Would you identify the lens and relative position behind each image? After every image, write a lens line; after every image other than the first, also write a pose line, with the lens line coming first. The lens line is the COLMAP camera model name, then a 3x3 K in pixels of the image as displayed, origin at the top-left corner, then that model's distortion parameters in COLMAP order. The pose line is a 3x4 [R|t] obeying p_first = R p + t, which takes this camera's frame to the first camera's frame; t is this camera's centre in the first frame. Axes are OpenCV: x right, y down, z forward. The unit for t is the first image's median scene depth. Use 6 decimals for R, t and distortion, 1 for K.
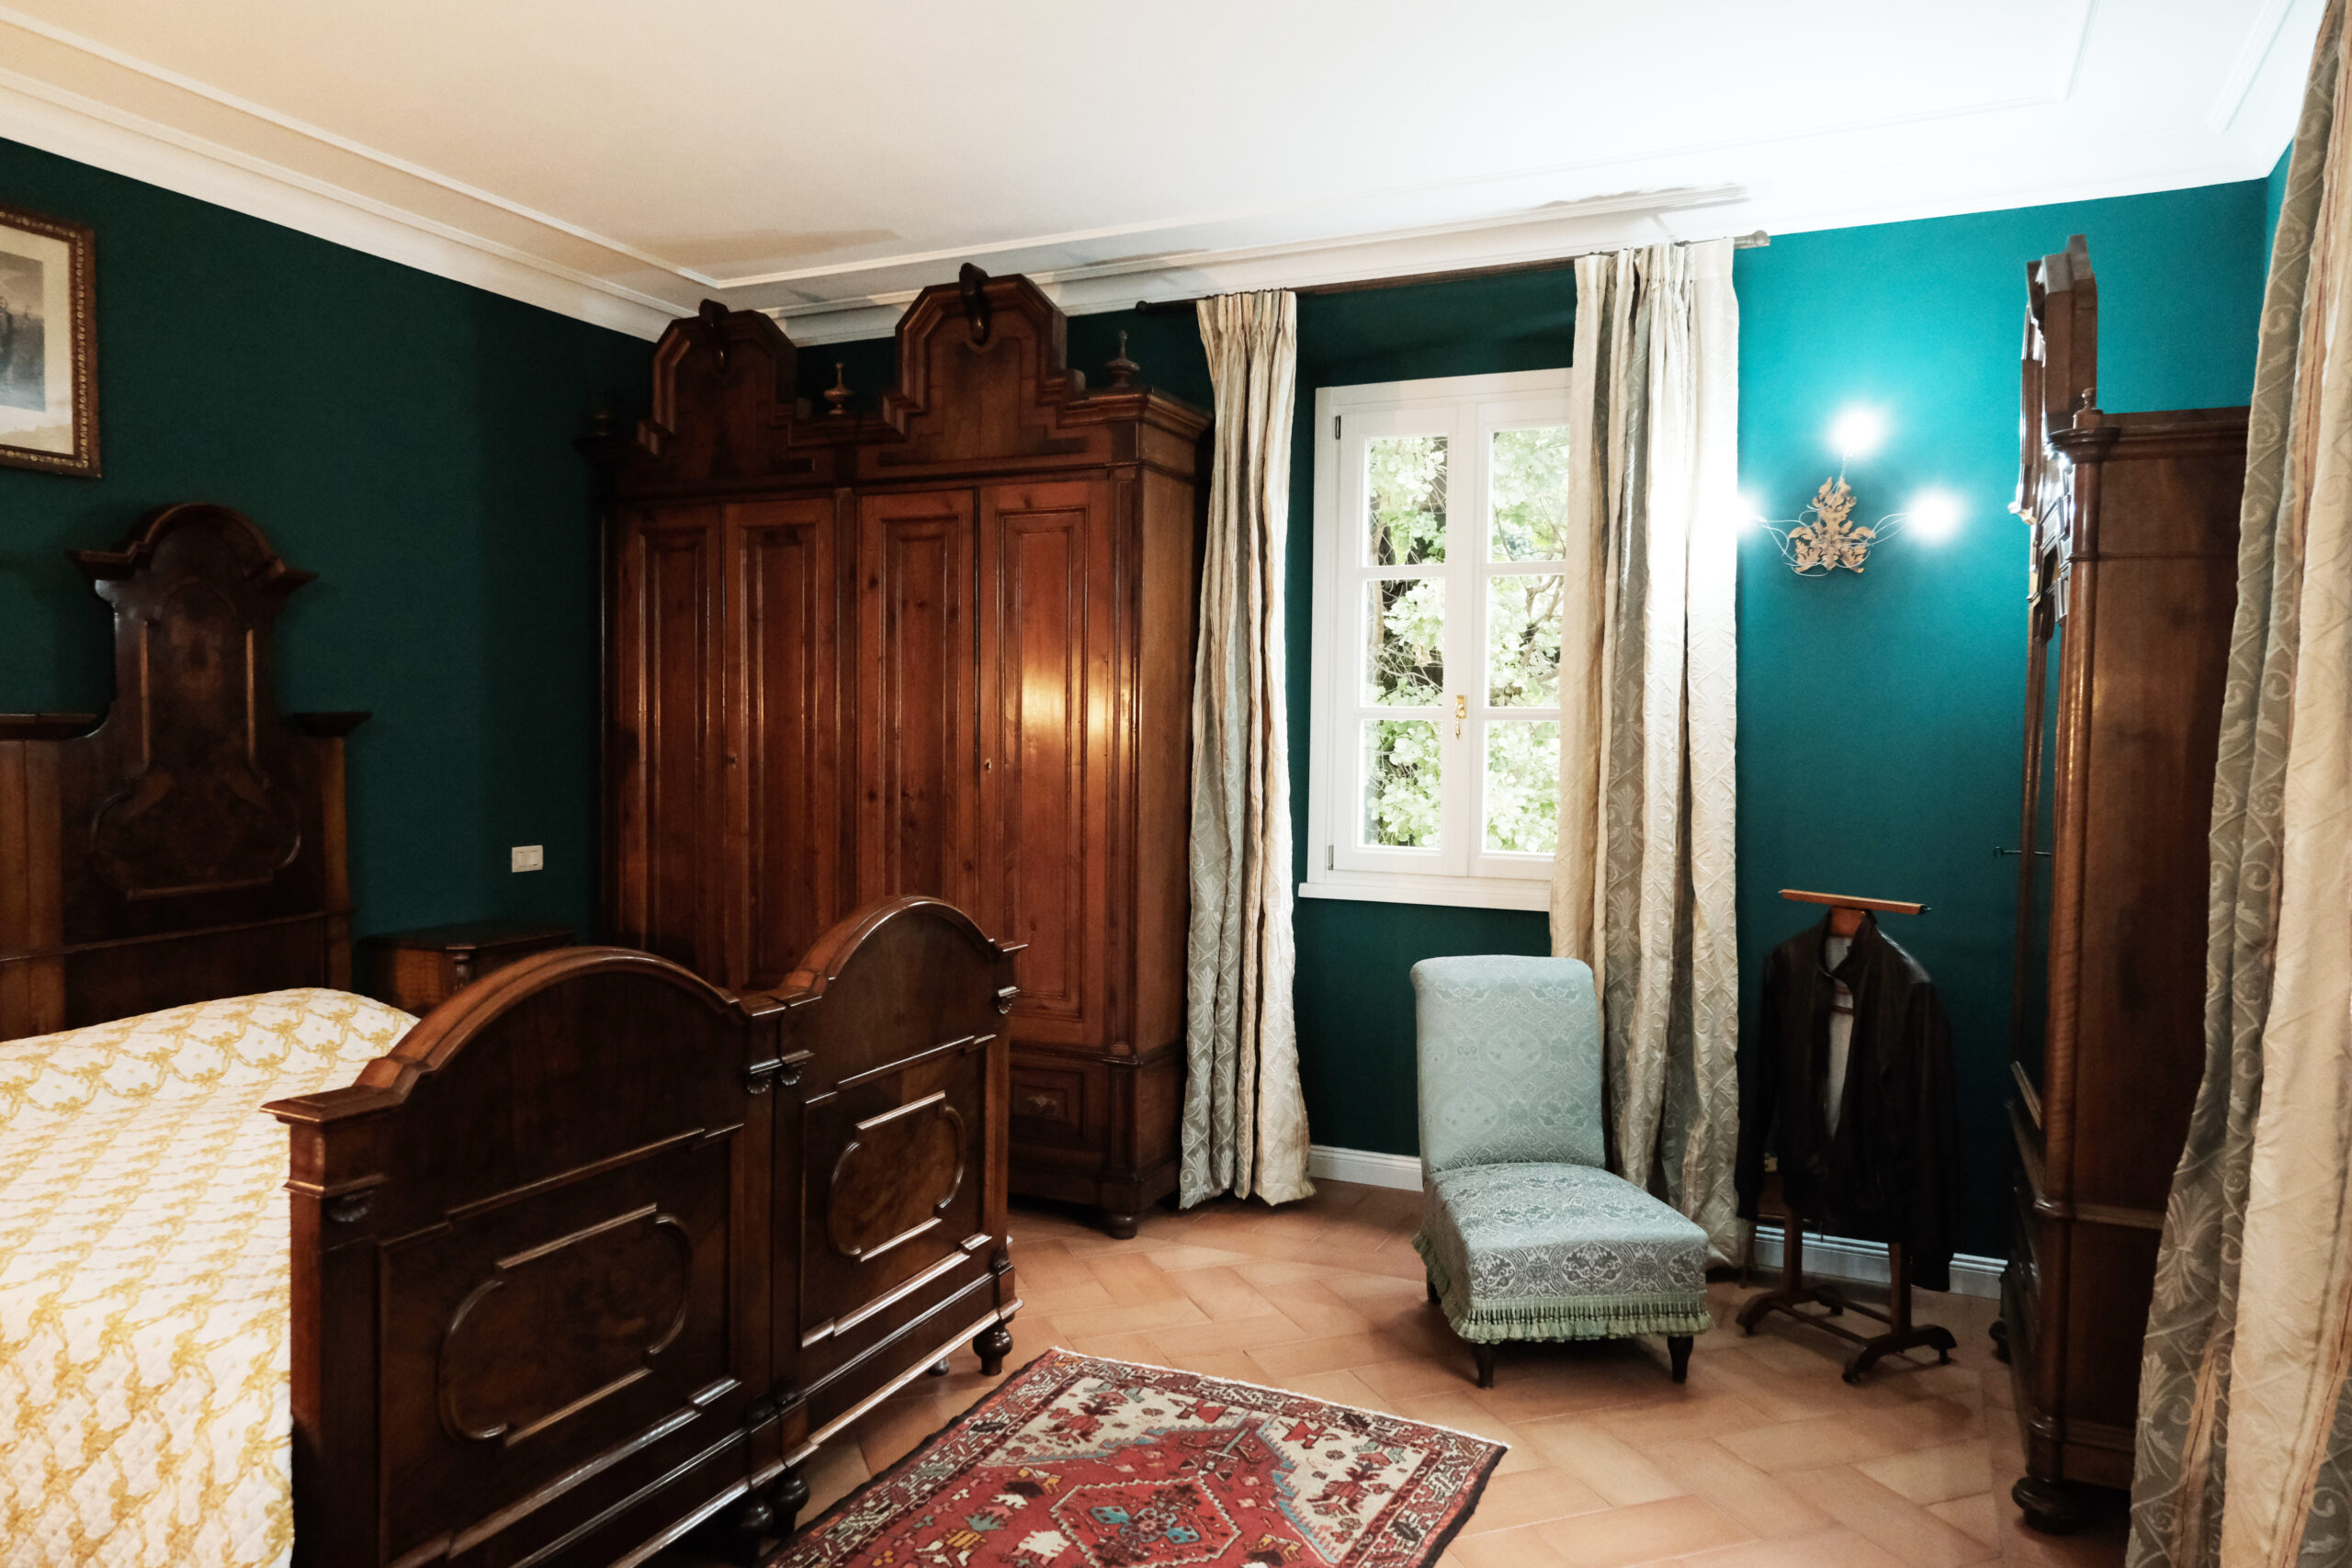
lens RADIAL K [[1574.2, 0, 1176.0], [0, 1574.2, 784.0], [0, 0, 1]] dist [-0.003535, 0.002102]
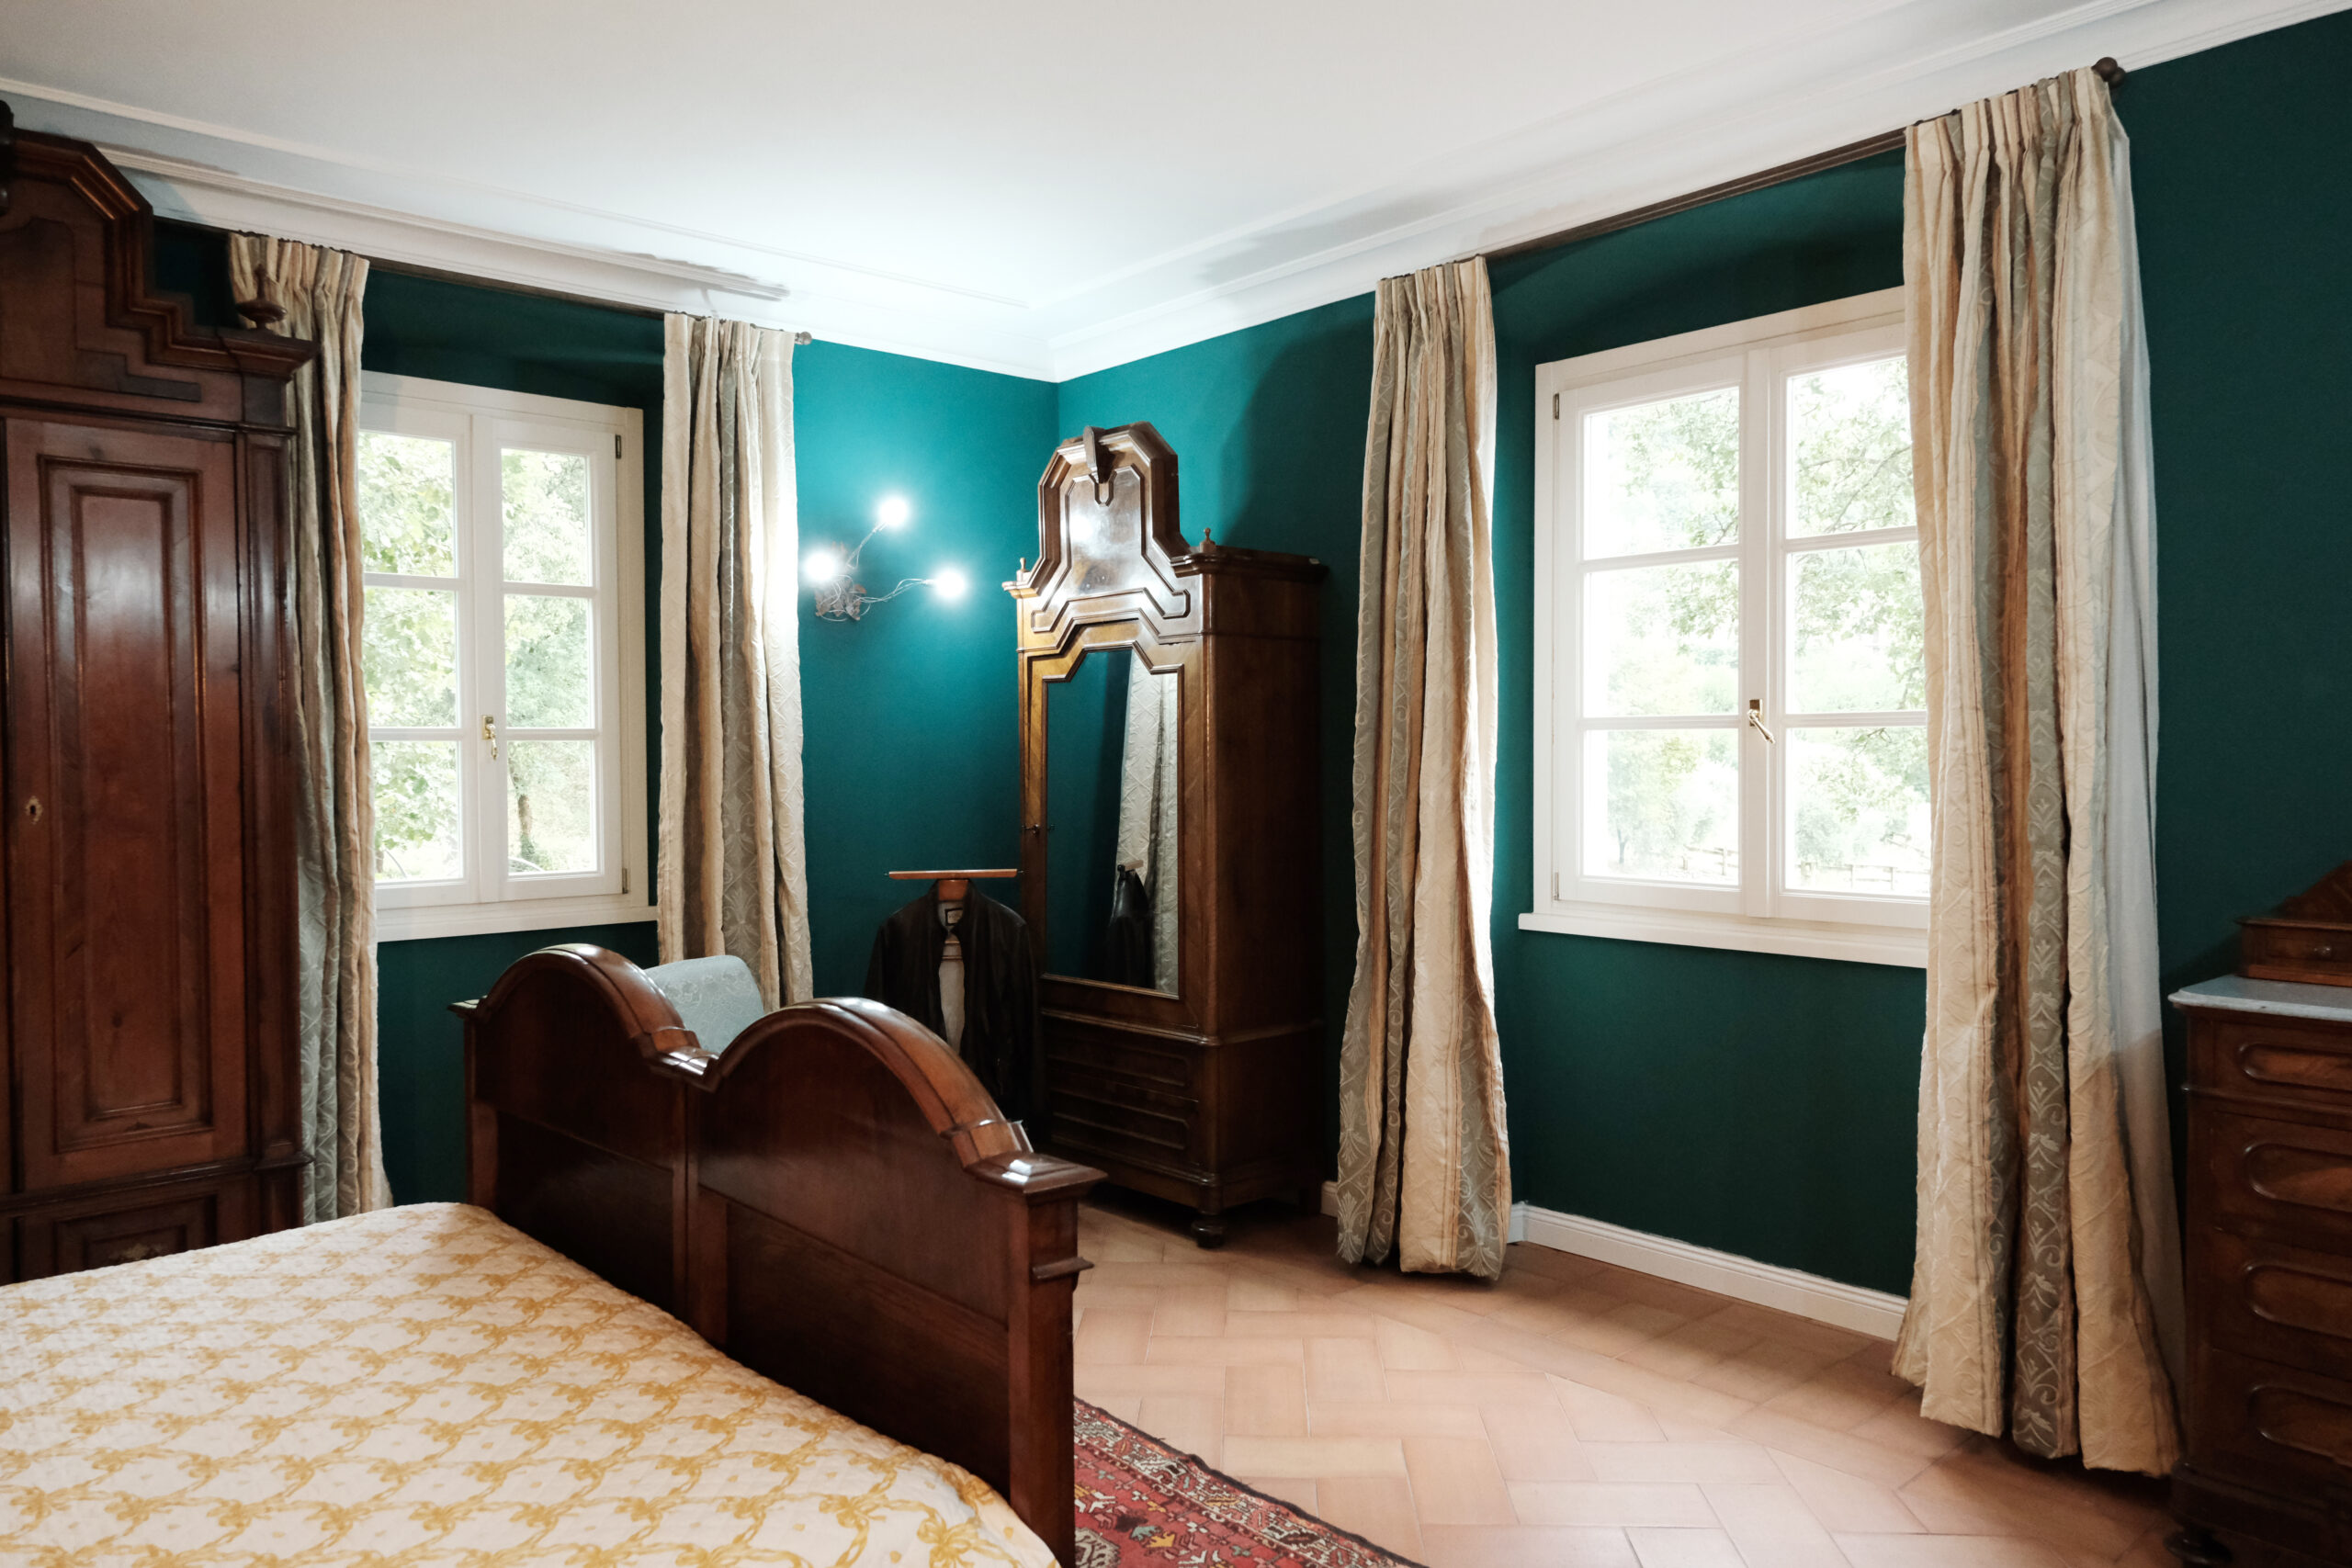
lens RADIAL K [[1574.2, 0, 1176.0], [0, 1574.2, 784.0], [0, 0, 1]] dist [-0.003535, 0.002102]
pose [[0.410903, -0.032463, 0.911101, -0.600846], [0.046516, 0.998811, 0.014610, -0.009798], [-0.910492, 0.036378, 0.411924, 0.248454]]
